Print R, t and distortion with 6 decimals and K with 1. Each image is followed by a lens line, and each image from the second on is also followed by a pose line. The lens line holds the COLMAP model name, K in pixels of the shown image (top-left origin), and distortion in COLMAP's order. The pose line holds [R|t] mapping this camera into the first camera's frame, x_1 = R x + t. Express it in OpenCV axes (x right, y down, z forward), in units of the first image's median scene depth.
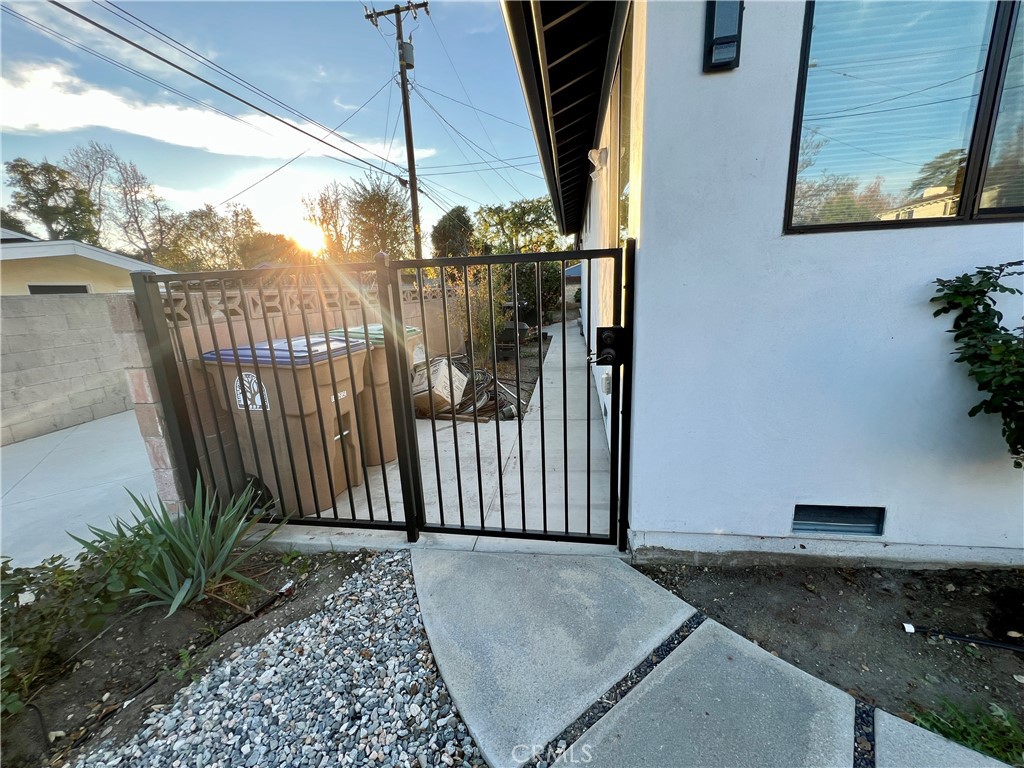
lens RADIAL K [[422.3, 0, 514.0], [0, 422.3, 386.6], [0, 0, 1]] dist [0.000707, 0.000094]
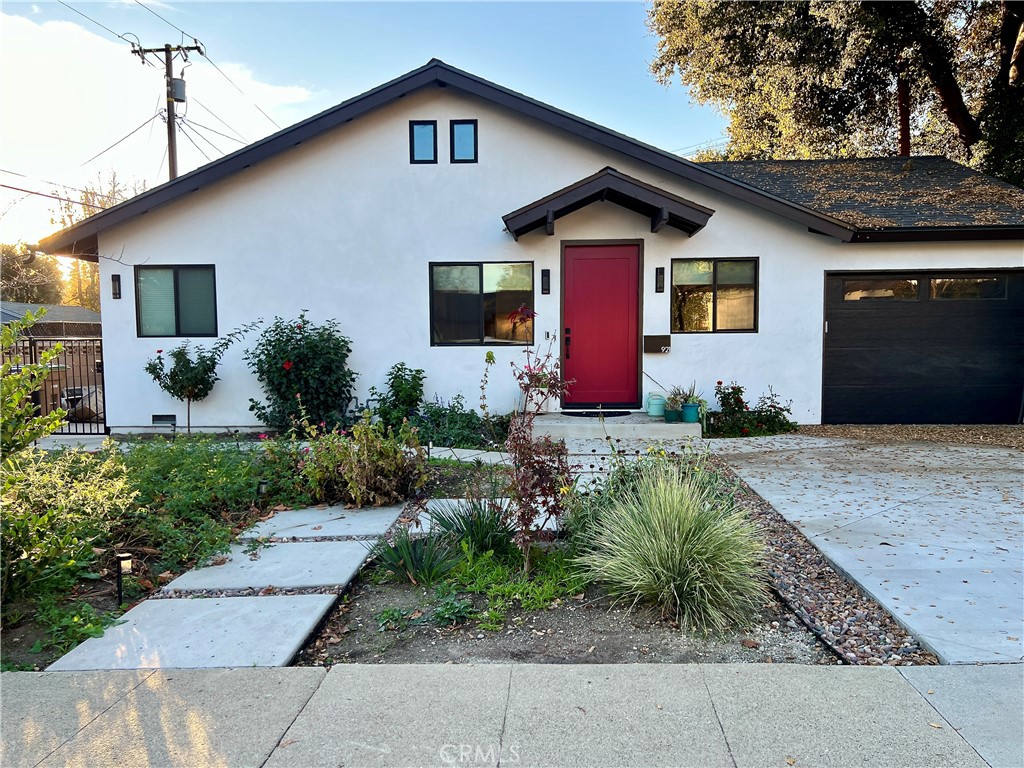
lens RADIAL K [[776.6, 0, 527.6], [0, 776.6, 386.8], [0, 0, 1]] dist [0.076628, -0.095027]
pose [[0.994507, 0.028435, 0.100738, 0.340380], [-0.010740, 0.985035, -0.172017, 0.126799], [-0.104122, 0.169990, 0.979930, -0.625940]]
